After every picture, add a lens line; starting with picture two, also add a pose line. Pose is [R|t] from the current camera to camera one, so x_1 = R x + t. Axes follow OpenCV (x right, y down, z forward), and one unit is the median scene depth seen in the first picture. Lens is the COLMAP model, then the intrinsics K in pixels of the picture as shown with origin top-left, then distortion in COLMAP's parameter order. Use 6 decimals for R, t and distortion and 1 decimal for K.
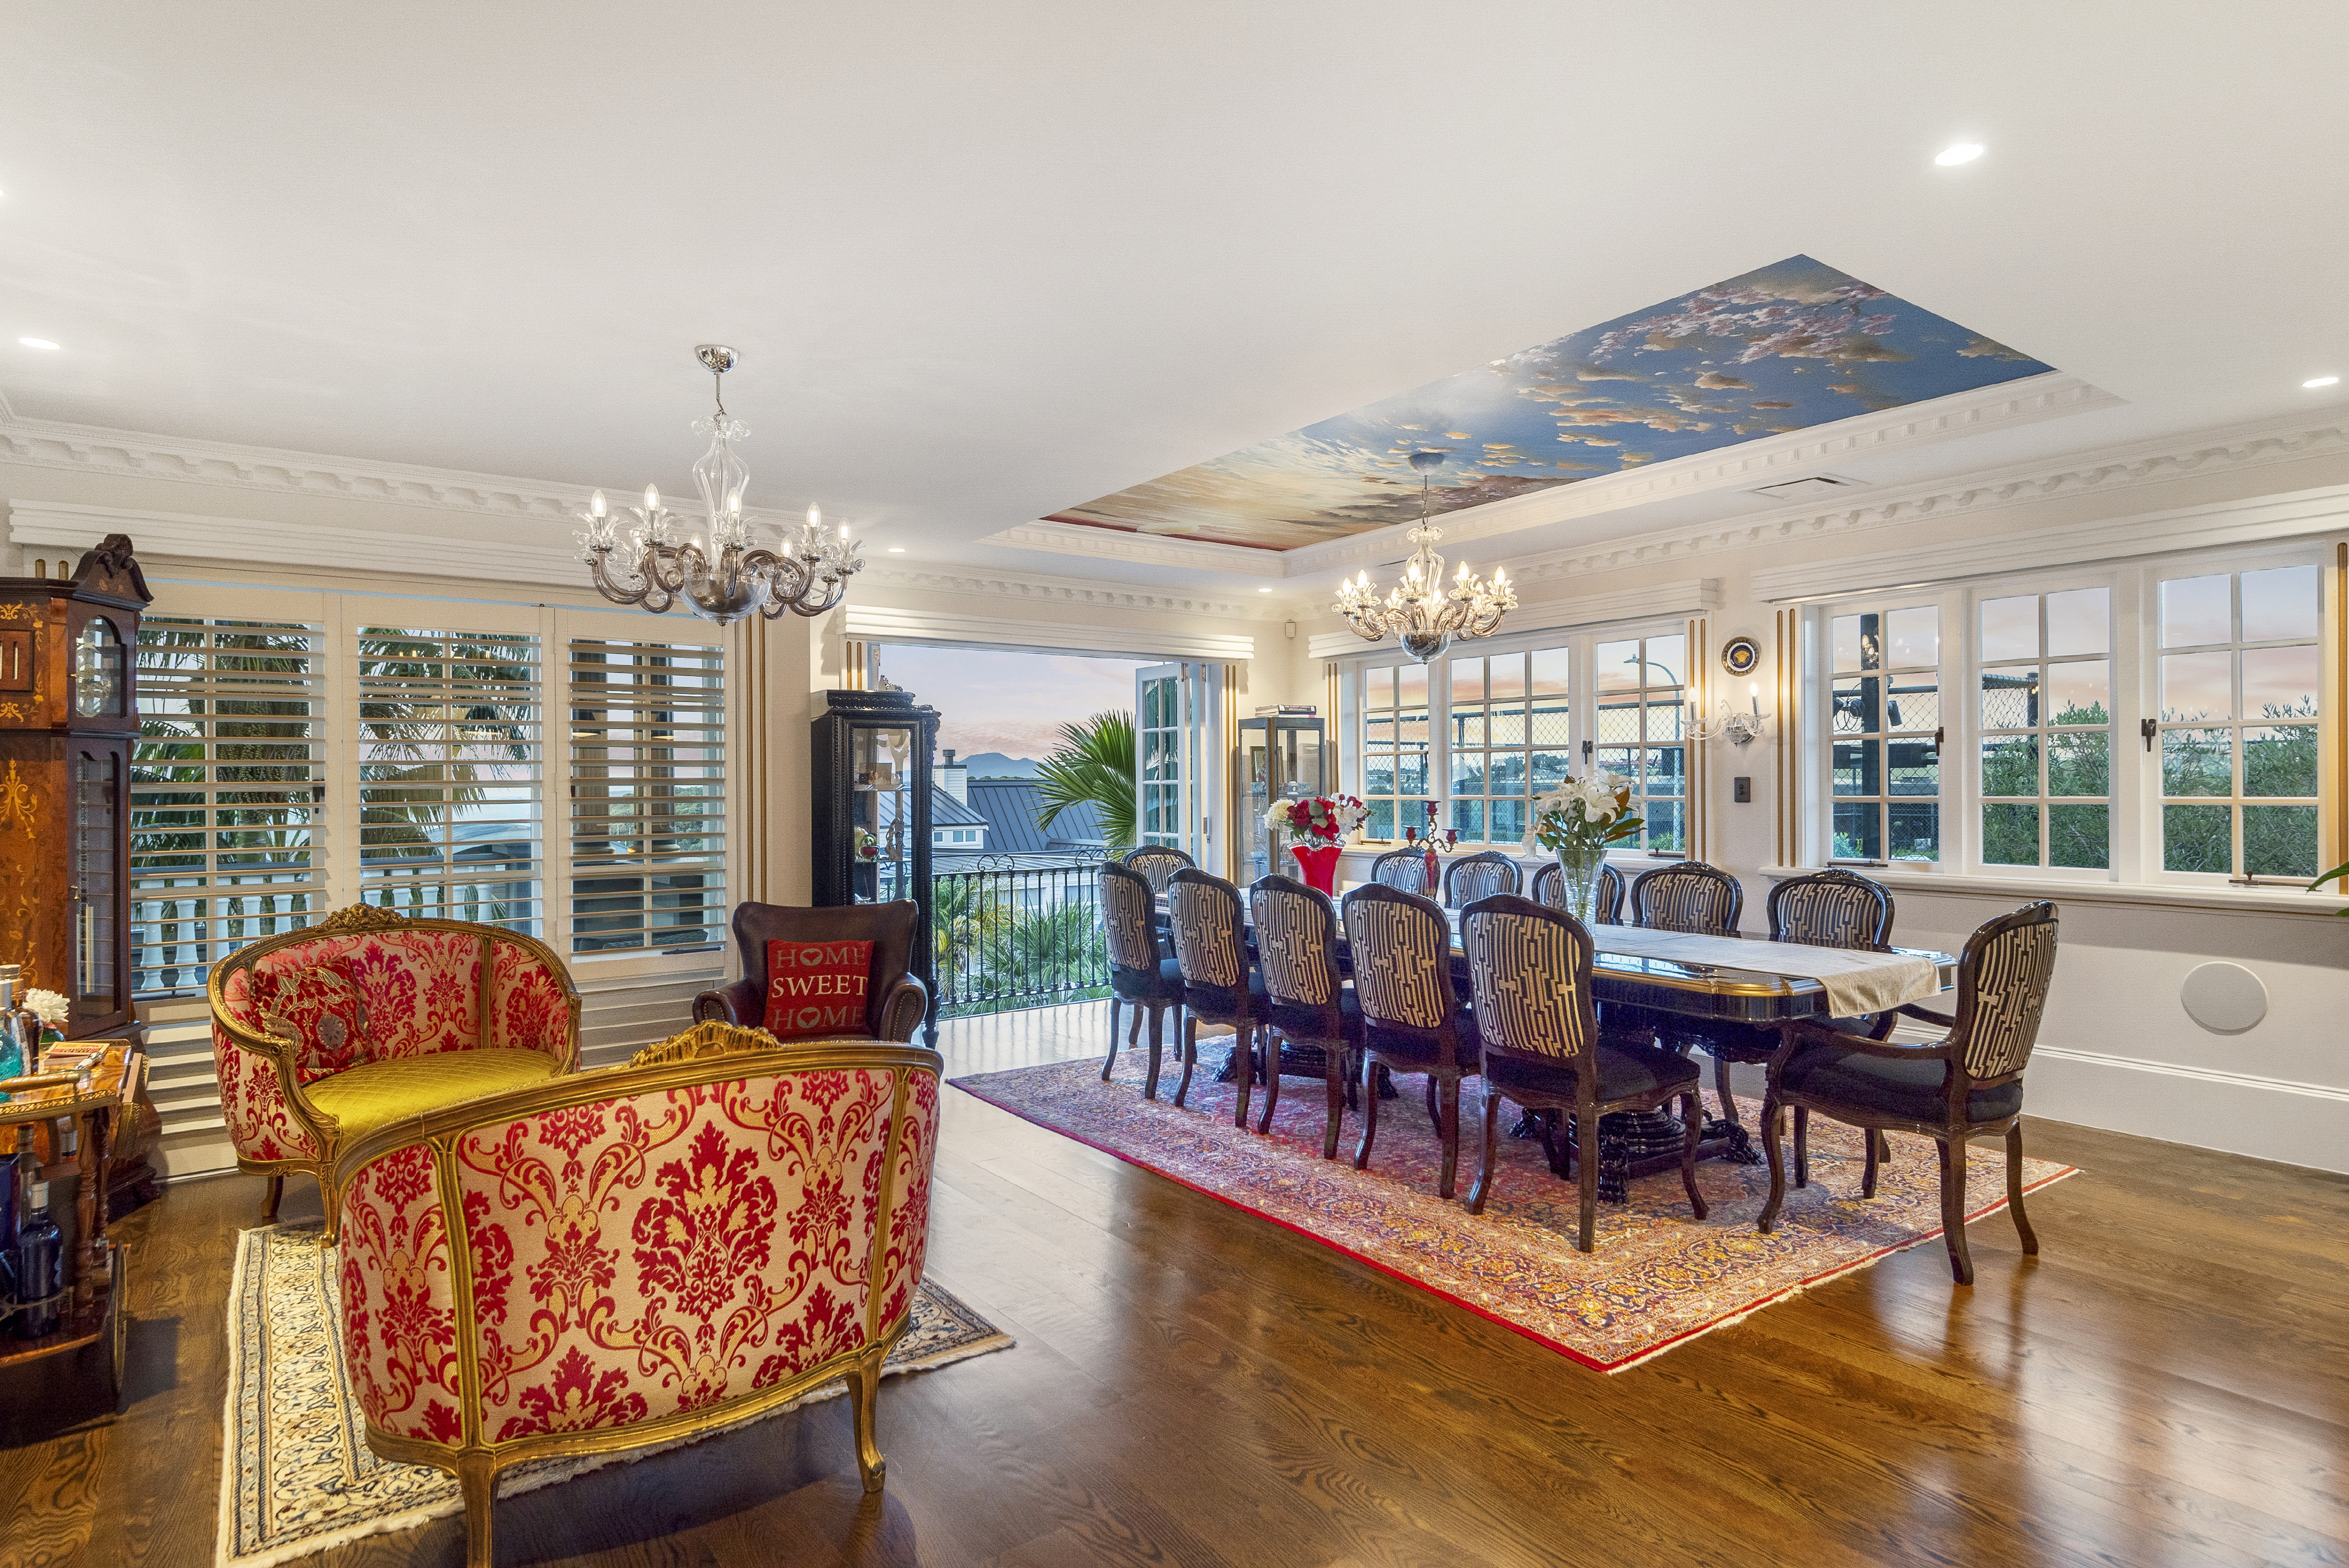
lens RADIAL K [[1280.0, 0, 1172.0], [0, 1280.0, 777.7], [0, 0, 1]] dist [-0.003589, -0.000215]
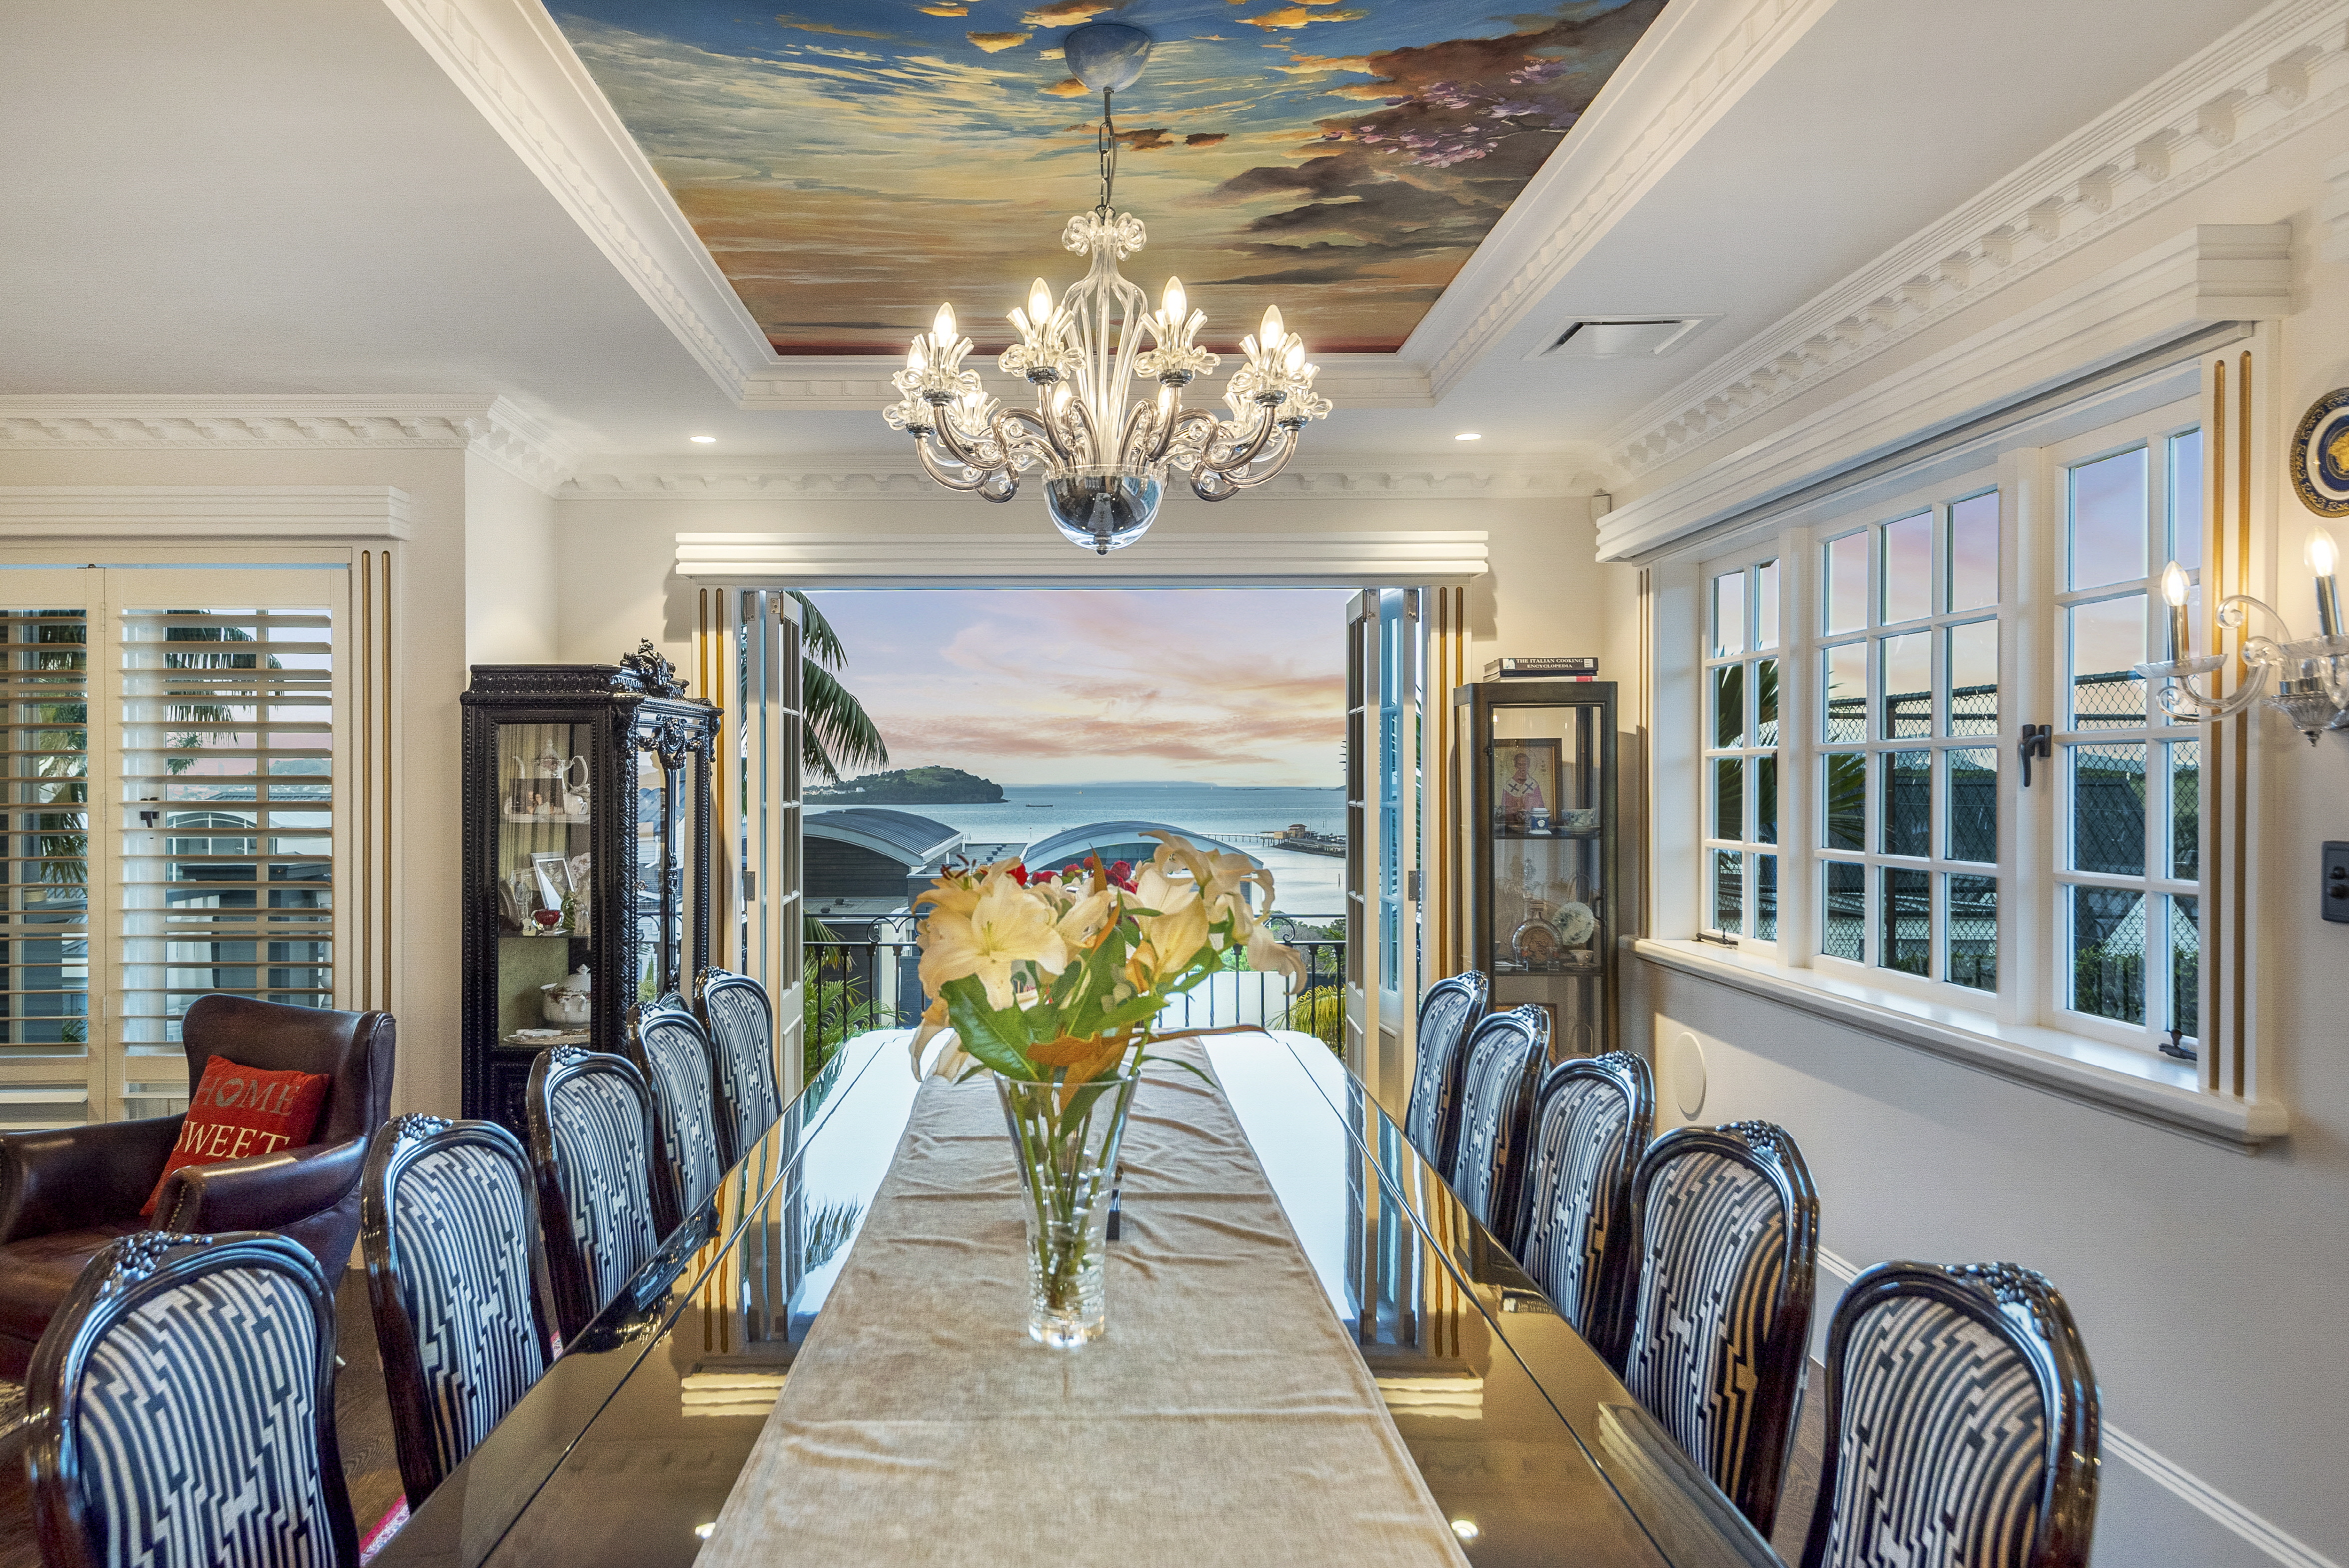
lens RADIAL K [[1583.7, 0, 1174.8], [0, 1583.7, 784.4], [0, 0, 1]] dist [0.006018, 0.000348]
pose [[0.813751, 0.006144, -0.581182, 0.529601], [0.001173, 0.999925, 0.012213, -0.021166], [0.581213, -0.010620, 0.813682, 0.619694]]
